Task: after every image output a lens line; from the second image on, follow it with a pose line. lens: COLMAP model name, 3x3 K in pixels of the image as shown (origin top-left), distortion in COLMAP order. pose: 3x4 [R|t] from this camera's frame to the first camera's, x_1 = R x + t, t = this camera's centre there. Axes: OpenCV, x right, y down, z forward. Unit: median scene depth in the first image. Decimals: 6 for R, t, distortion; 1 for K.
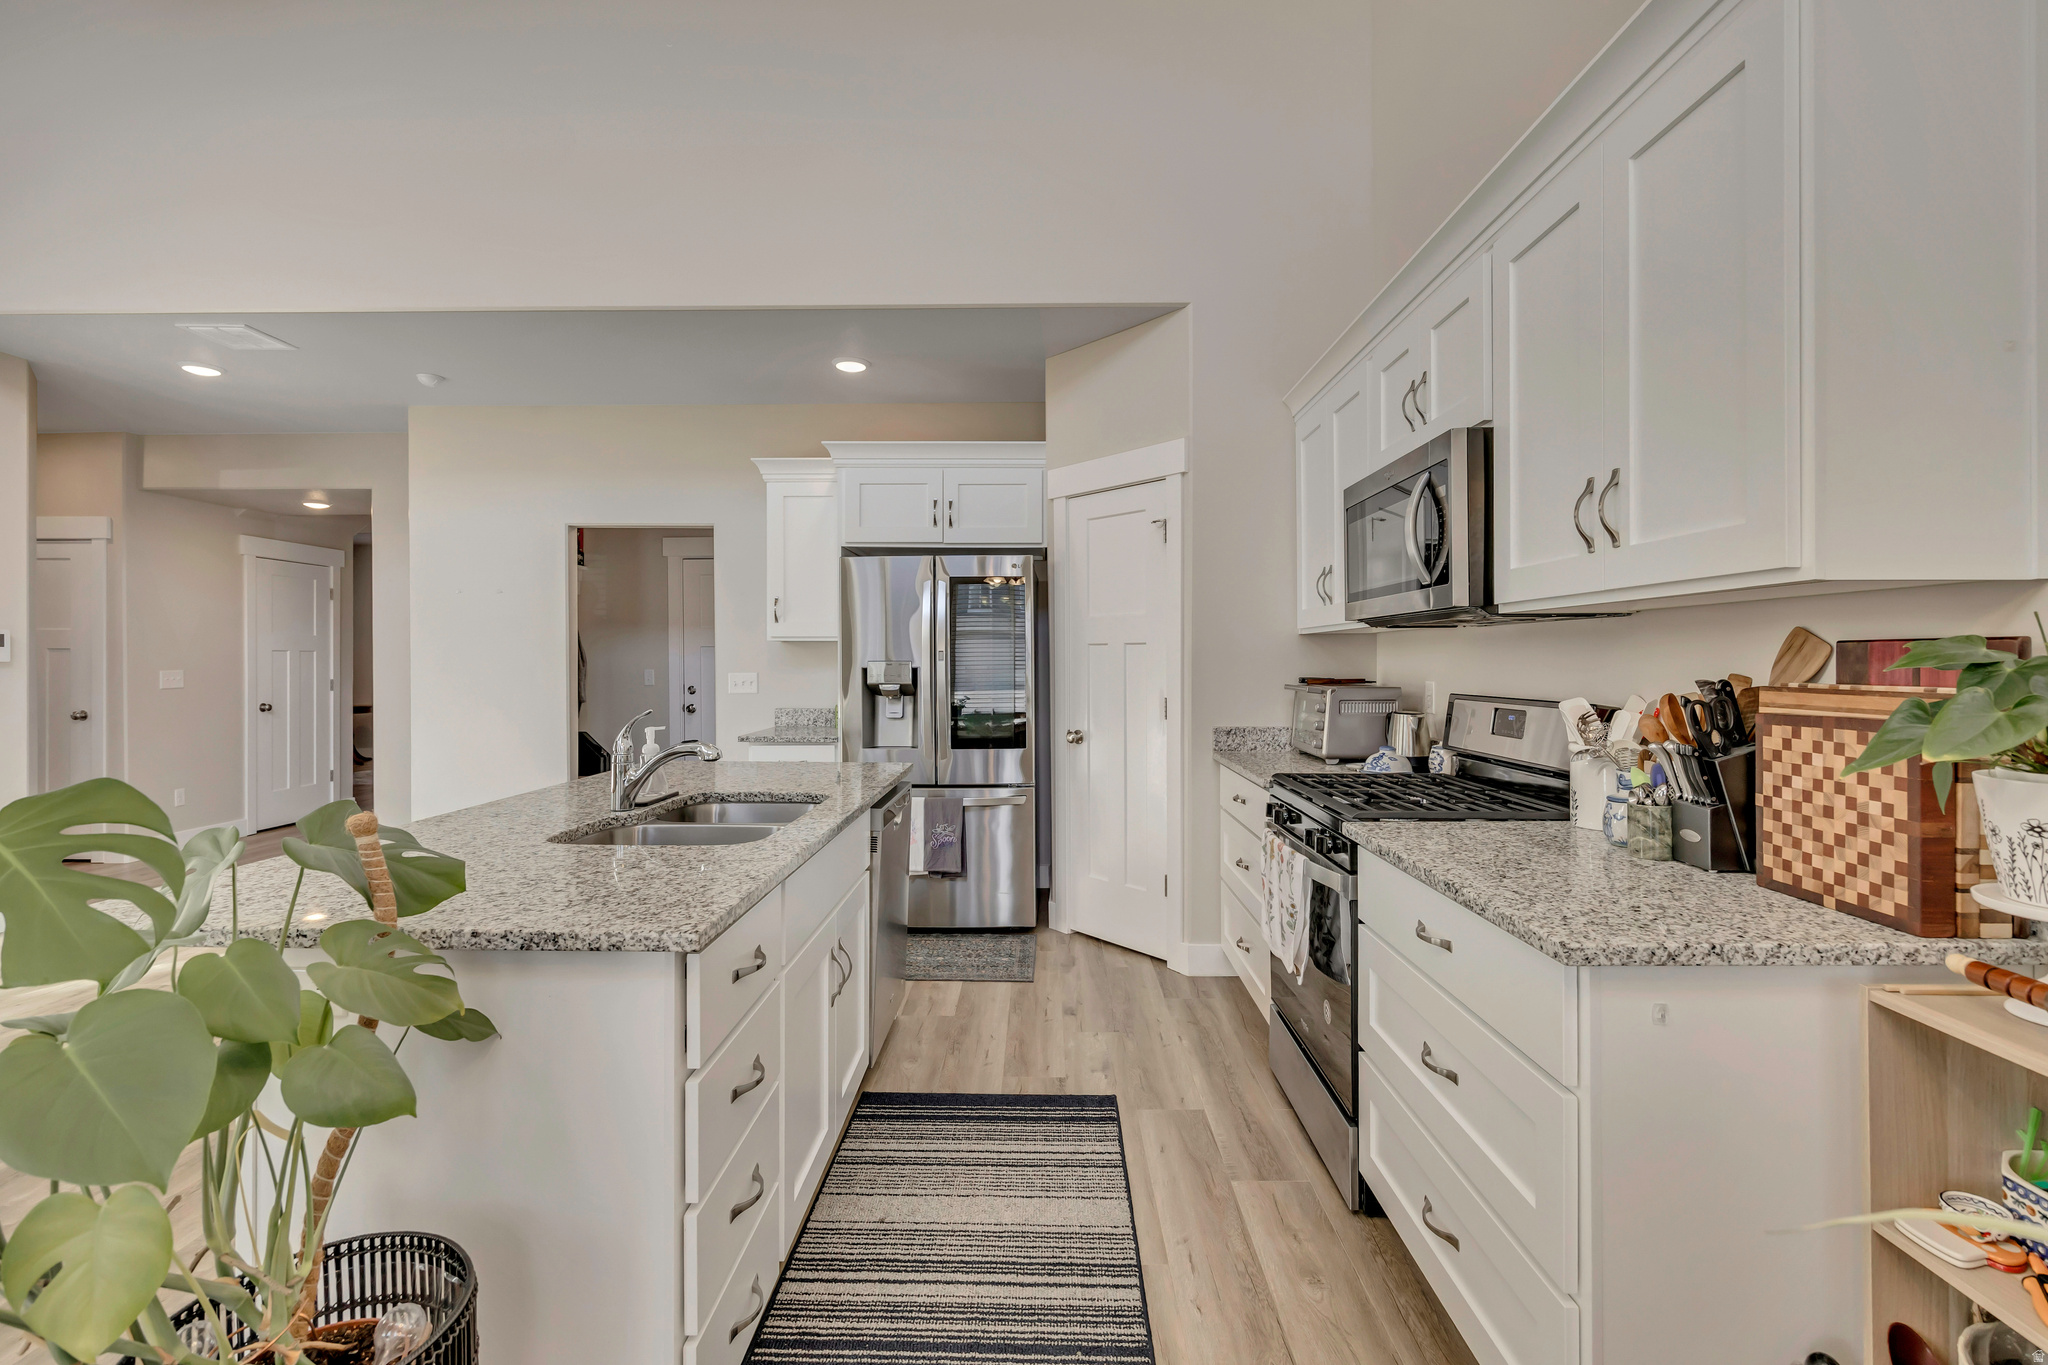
lens RADIAL K [[913.1, 0, 1032.2], [0, 913.1, 659.7], [0, 0, 1]] dist [-0.001169, -0.000188]
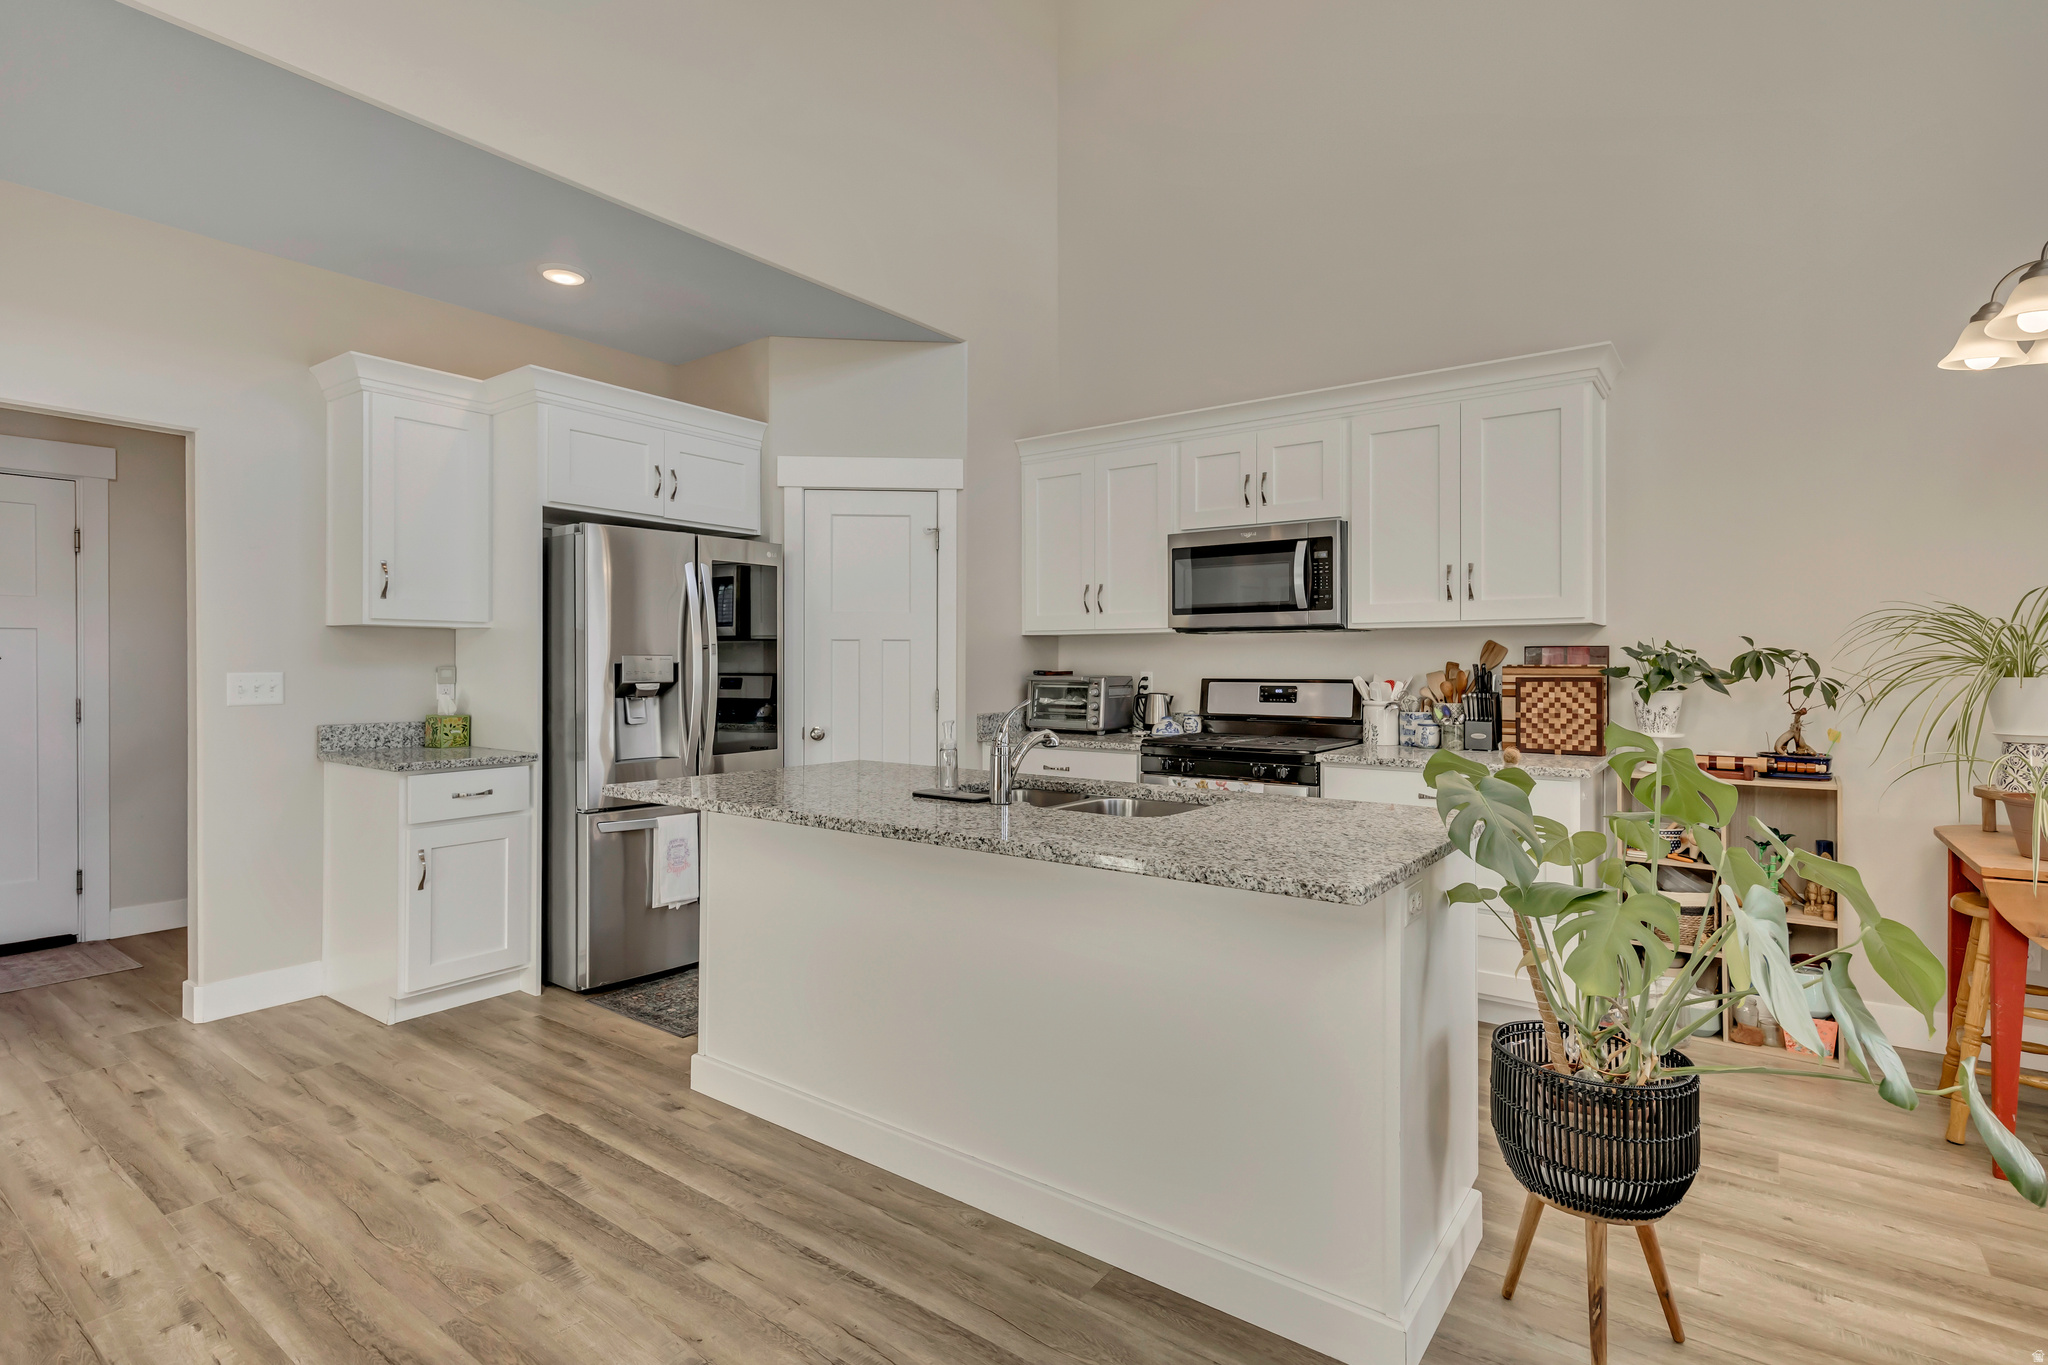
lens RADIAL K [[989.0, 0, 1030.7], [0, 989.0, 670.9], [0, 0, 1]] dist [-0.000761, 0.000010]
pose [[0.580175, -0.003417, 0.814485, -2.074609], [-0.000849, 0.999988, 0.004799, 0.033638], [-0.814492, -0.003476, 0.580165, 0.592003]]
